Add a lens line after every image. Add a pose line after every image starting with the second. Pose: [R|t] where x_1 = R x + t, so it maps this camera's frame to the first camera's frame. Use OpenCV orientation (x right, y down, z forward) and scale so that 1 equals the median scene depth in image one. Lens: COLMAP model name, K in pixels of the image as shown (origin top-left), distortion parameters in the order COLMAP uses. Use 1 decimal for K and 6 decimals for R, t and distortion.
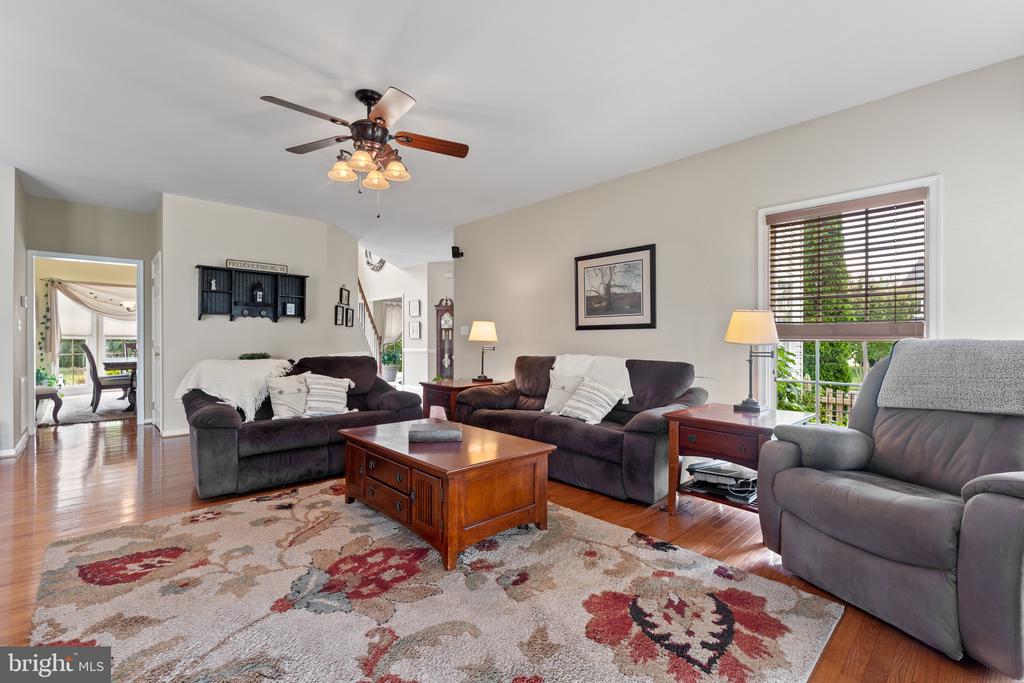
lens RADIAL K [[451.5, 0, 514.1], [0, 451.5, 338.4], [0, 0, 1]] dist [0.001335, 0.000242]
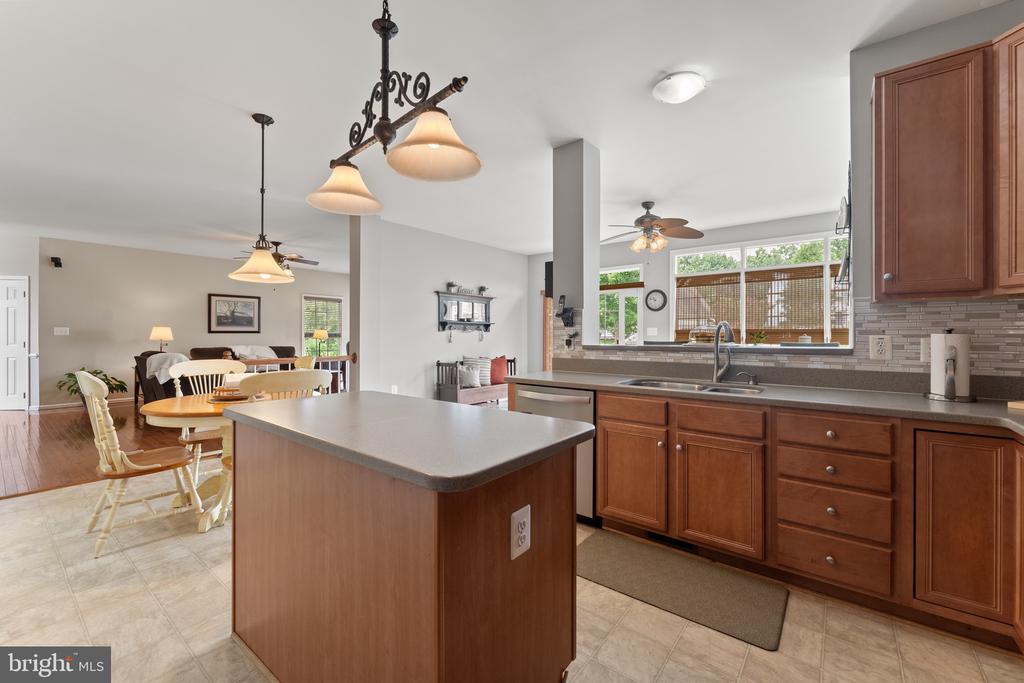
lens RADIAL K [[415.7, 0, 513.5], [0, 415.7, 333.6], [0, 0, 1]] dist [0.000771, 0.000168]
pose [[-0.147404, 0.000281, 0.989076, -3.326805], [-0.003191, 0.999995, -0.000759, -0.037543], [-0.989071, -0.003268, -0.147402, 0.049085]]
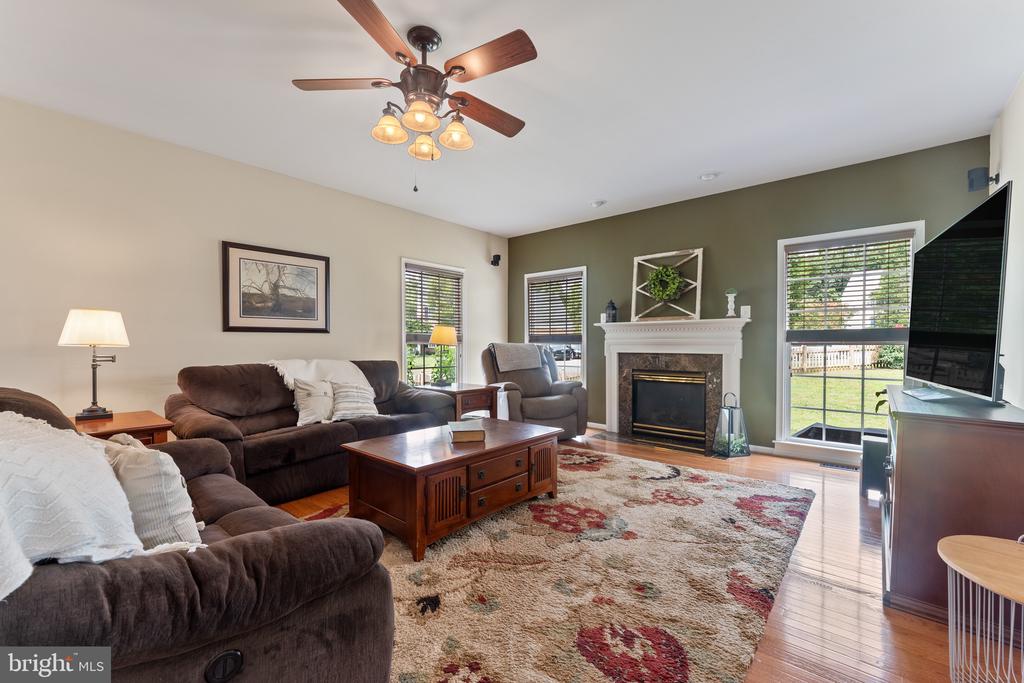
lens RADIAL K [[422.8, 0, 512.3], [0, 422.8, 347.2], [0, 0, 1]] dist [-0.001462, -0.000206]
pose [[-0.099984, -0.010265, 0.994936, -1.291229], [-0.001844, 0.999947, 0.010132, 0.002259], [-0.994987, -0.000821, -0.099998, 1.093694]]
